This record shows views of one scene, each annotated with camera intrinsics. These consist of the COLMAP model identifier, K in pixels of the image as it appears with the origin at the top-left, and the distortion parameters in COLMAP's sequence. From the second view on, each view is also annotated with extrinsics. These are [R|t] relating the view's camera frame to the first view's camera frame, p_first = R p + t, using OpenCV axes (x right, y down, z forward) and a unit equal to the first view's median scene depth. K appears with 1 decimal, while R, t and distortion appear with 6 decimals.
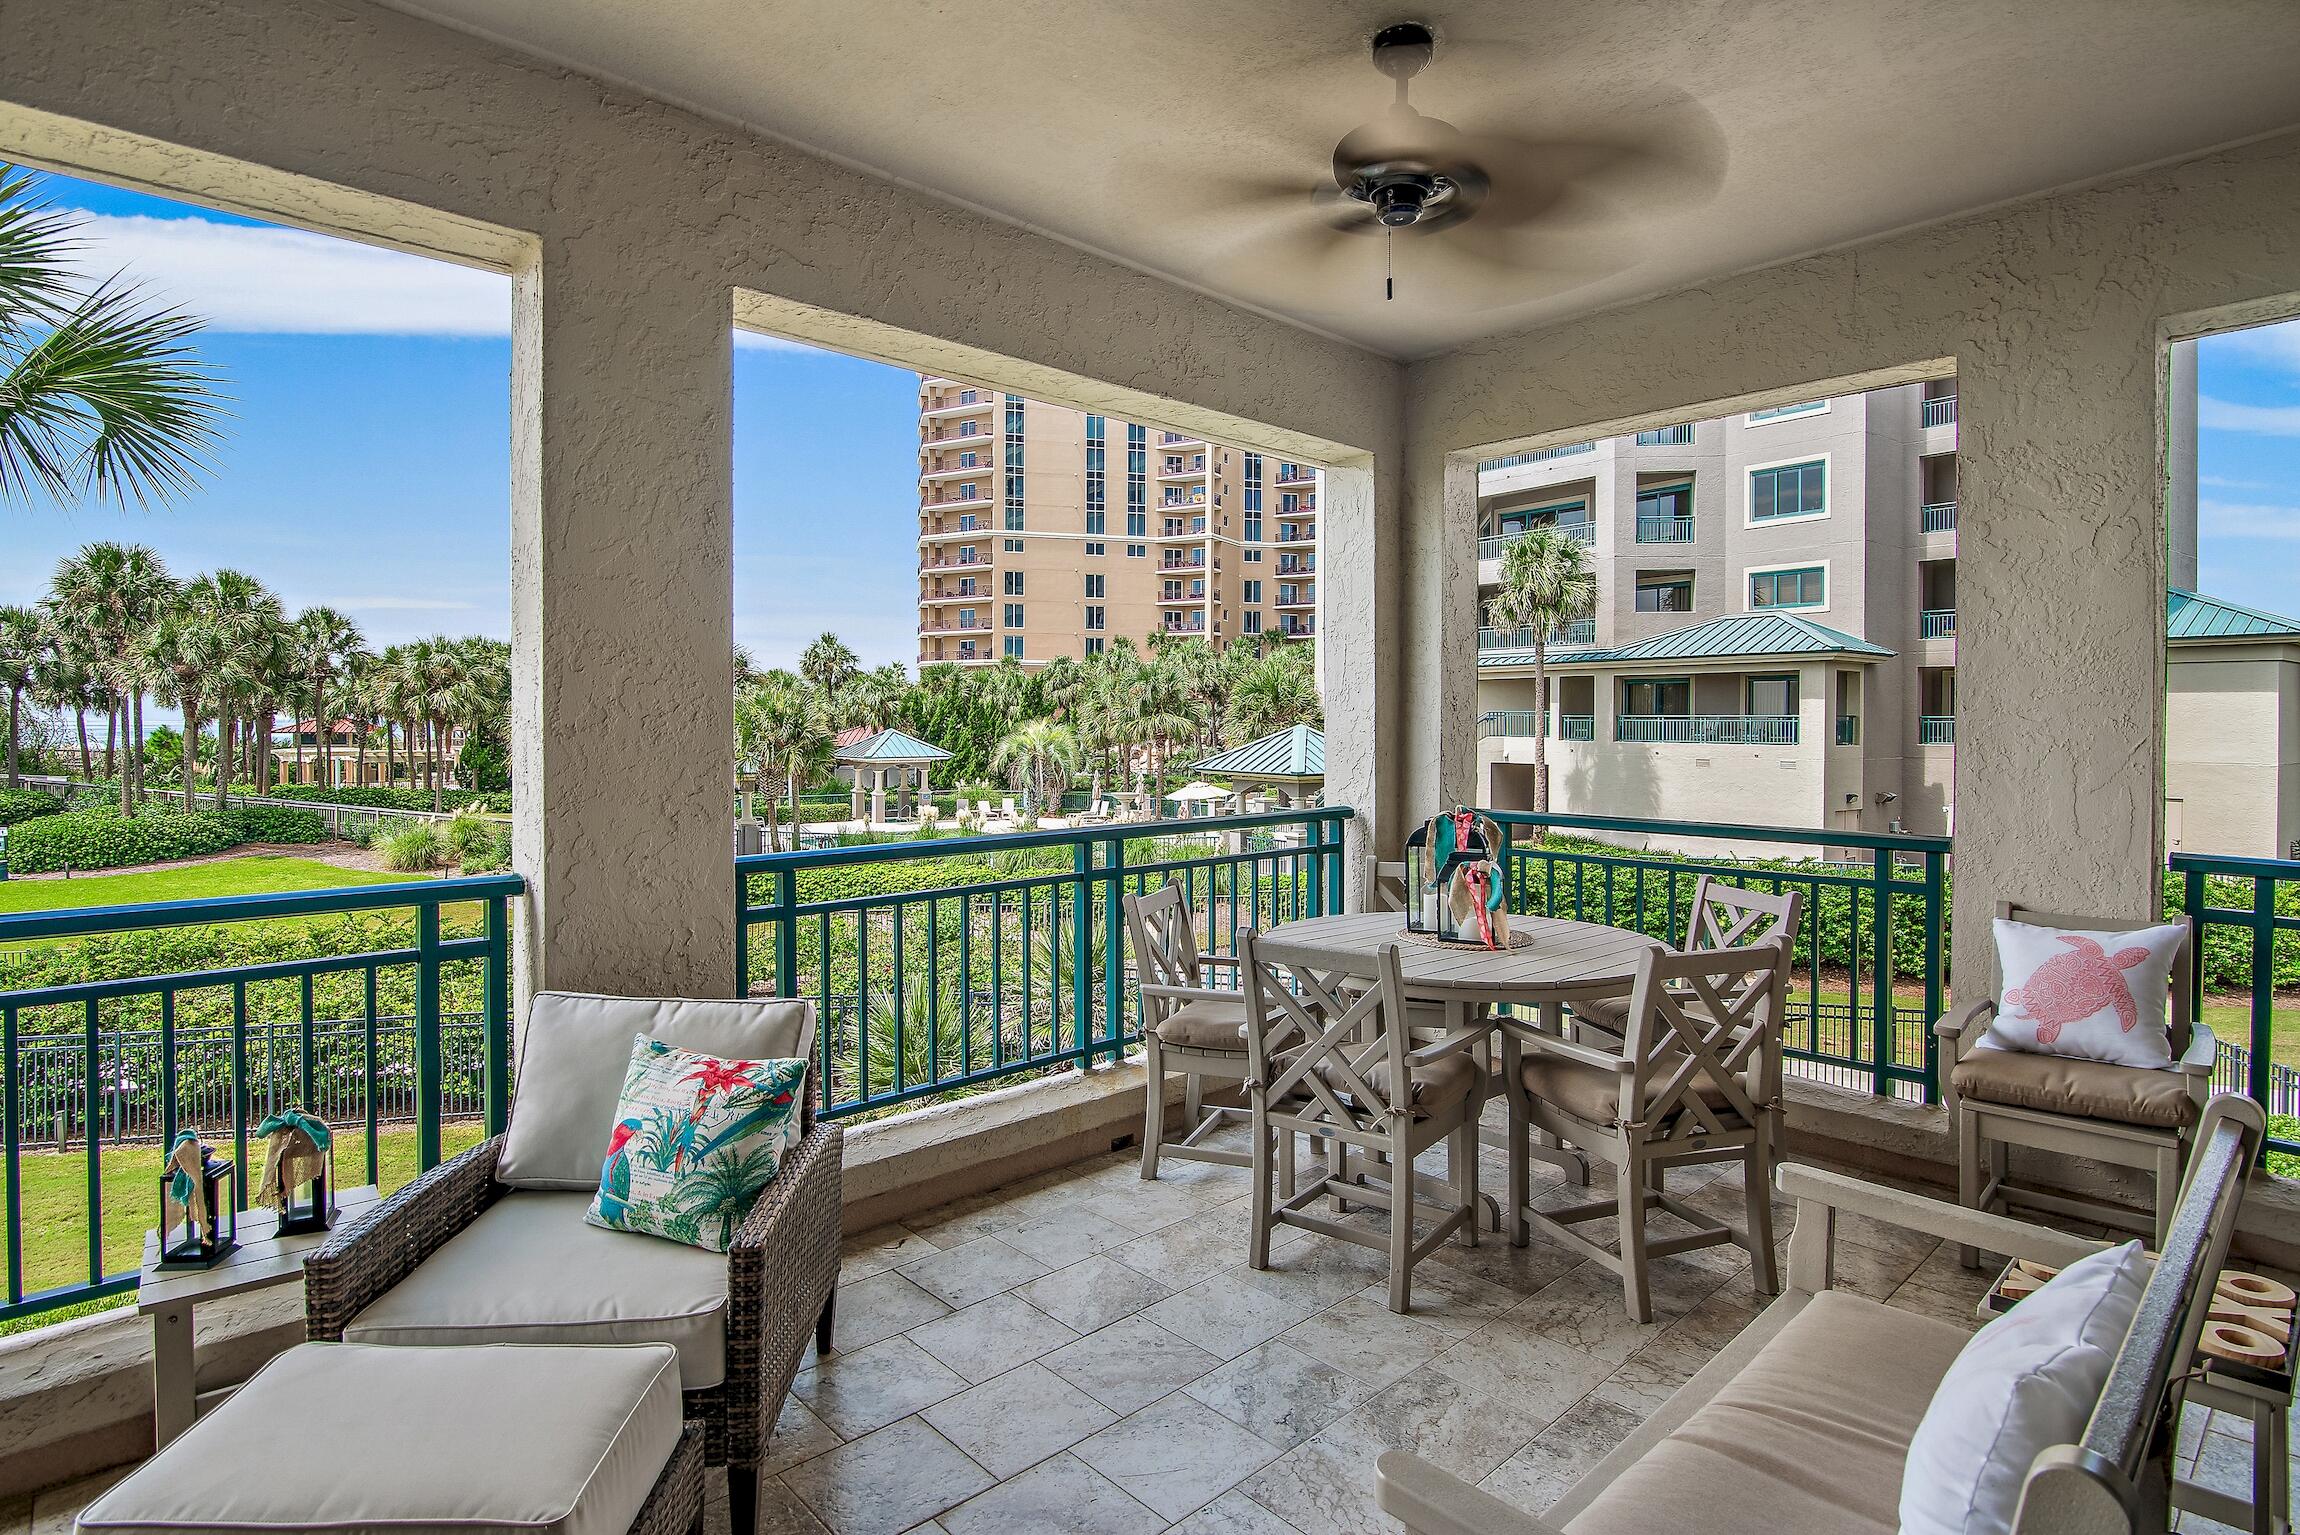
lens RADIAL K [[1177.8, 0, 1151.5], [0, 1177.8, 730.5], [0, 0, 1]] dist [-0.019651, -0.000377]
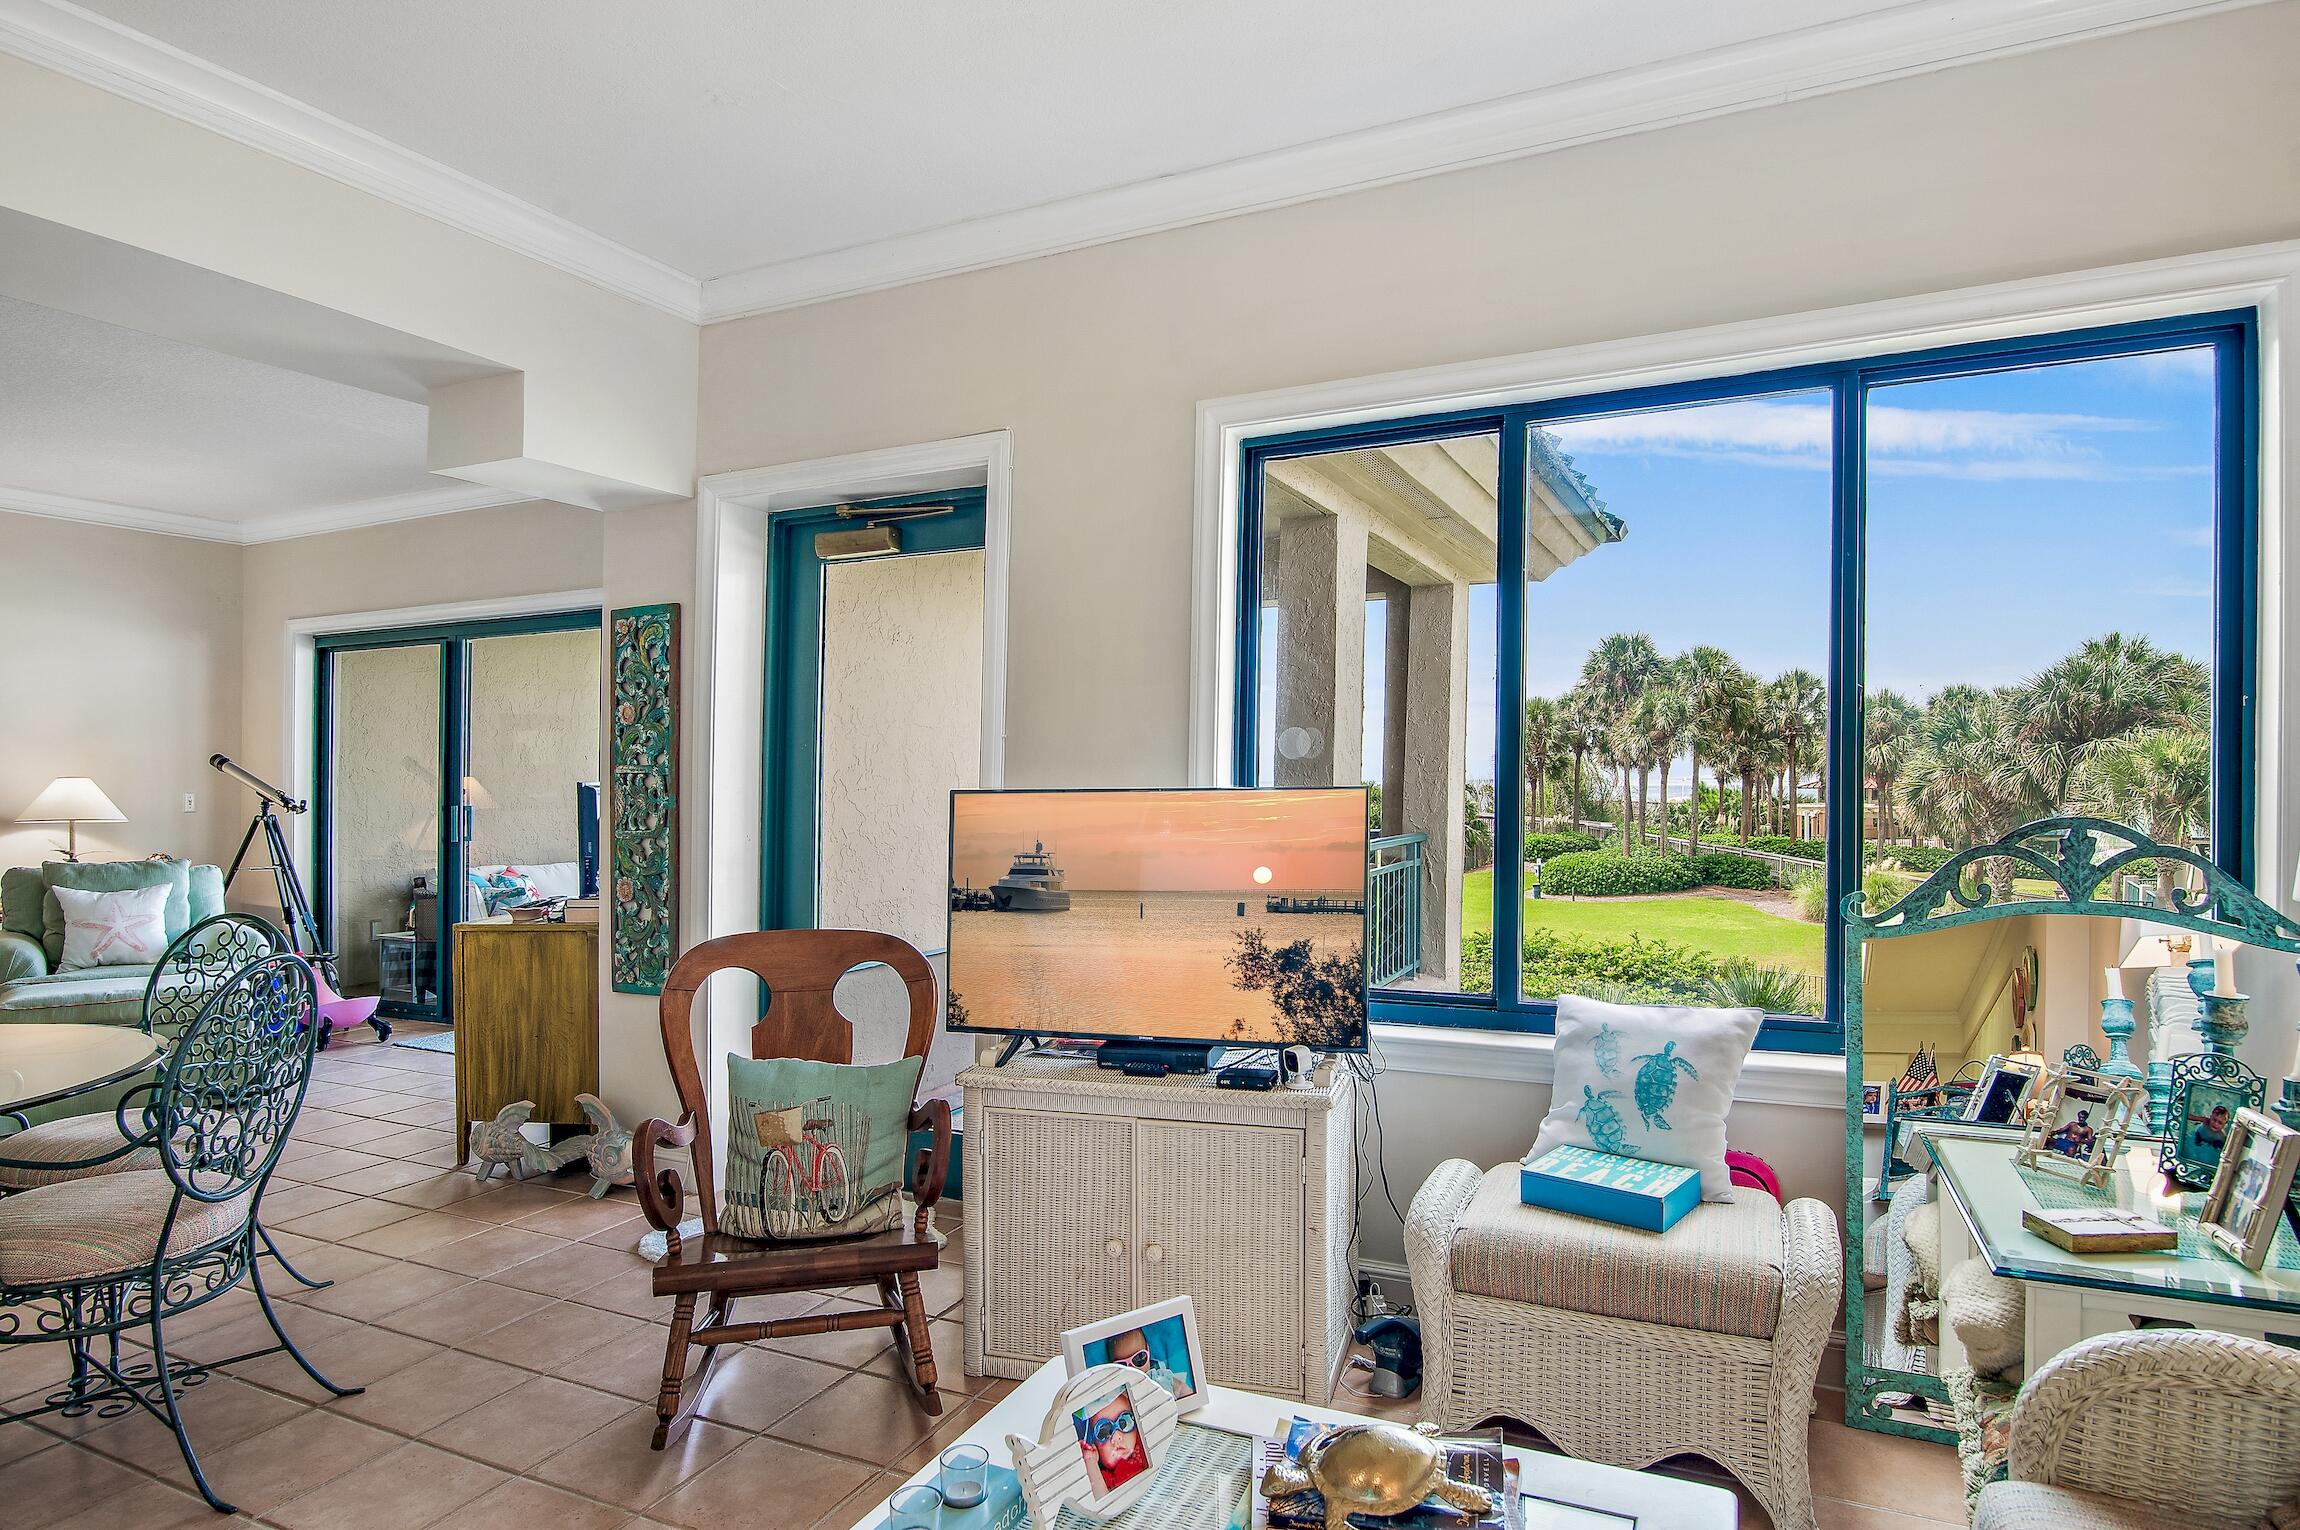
lens RADIAL K [[1291.0, 0, 1129.3], [0, 1291.0, 852.8], [0, 0, 1]] dist [-0.023785, 0.001708]
pose [[0.365283, 0.045534, -0.929782, 0.187812], [0.002591, 0.998749, 0.049930, 0.001283], [0.930893, -0.020647, 0.364708, 0.013471]]
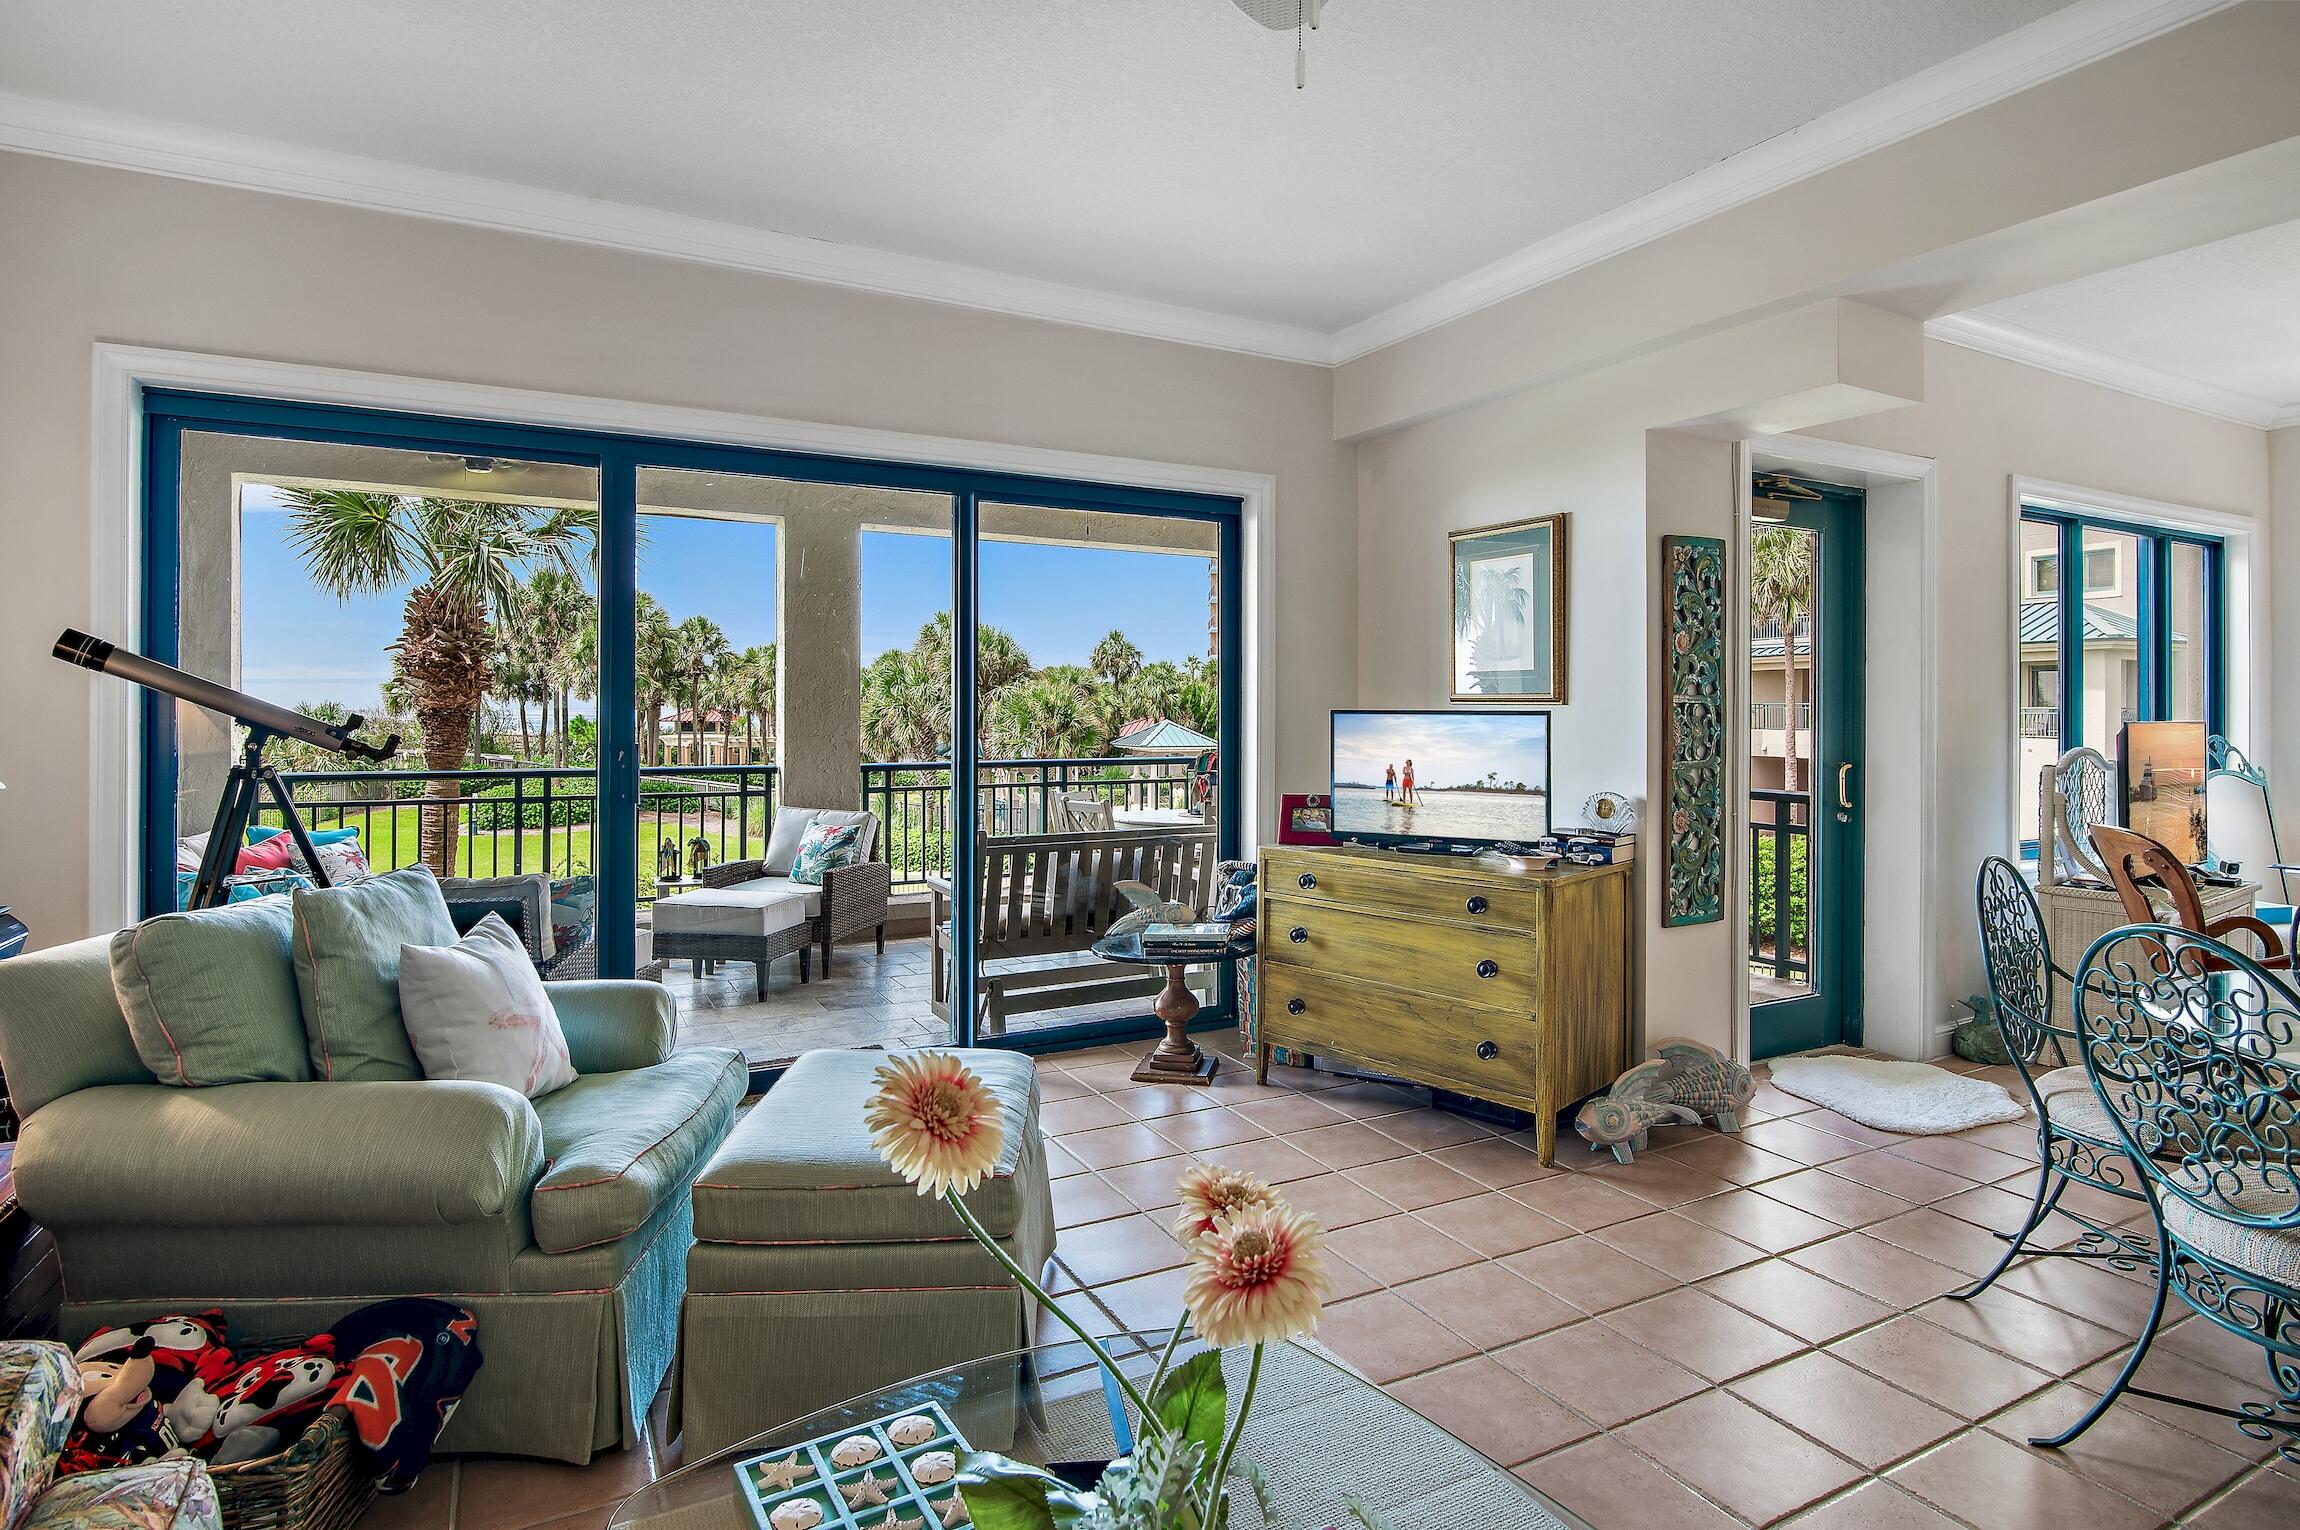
lens RADIAL K [[1212.2, 0, 1143.7], [0, 1212.2, 712.6], [0, 0, 1]] dist [0.000607, 0.001097]
pose [[0.965240, 0.002884, -0.261348, 0.061811], [-0.005321, 0.999949, -0.008617, 0.001855], [0.261310, 0.009708, 0.965206, -0.089749]]
